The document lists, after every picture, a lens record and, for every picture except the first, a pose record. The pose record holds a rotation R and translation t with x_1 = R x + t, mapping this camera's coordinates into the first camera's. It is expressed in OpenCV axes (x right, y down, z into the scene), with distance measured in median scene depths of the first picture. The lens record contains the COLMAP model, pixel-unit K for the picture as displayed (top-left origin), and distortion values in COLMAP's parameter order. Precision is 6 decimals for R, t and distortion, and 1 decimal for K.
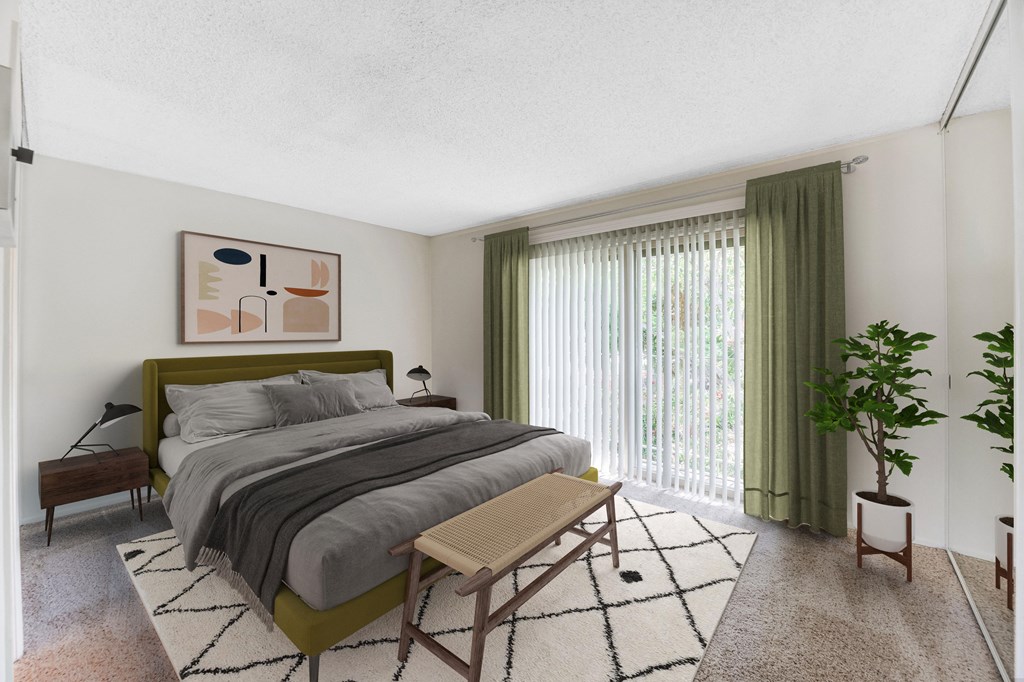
lens RADIAL K [[410.5, 0, 512.7], [0, 410.5, 331.5], [0, 0, 1]] dist [0.002462, -0.000205]
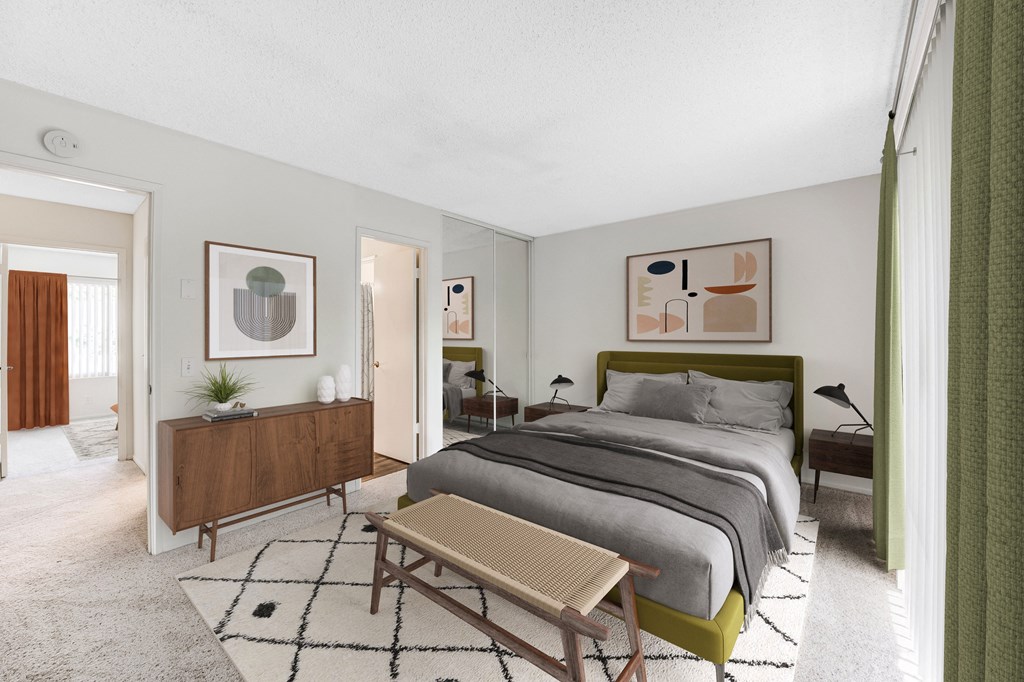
lens RADIAL K [[410.5, 0, 510.3], [0, 410.5, 339.4], [0, 0, 1]] dist [0.002462, -0.000205]
pose [[-0.000657, 0.020467, -0.999790, 0.518921], [0.005235, 0.999777, 0.020463, -0.004165], [0.999986, -0.005221, -0.000764, 0.598229]]
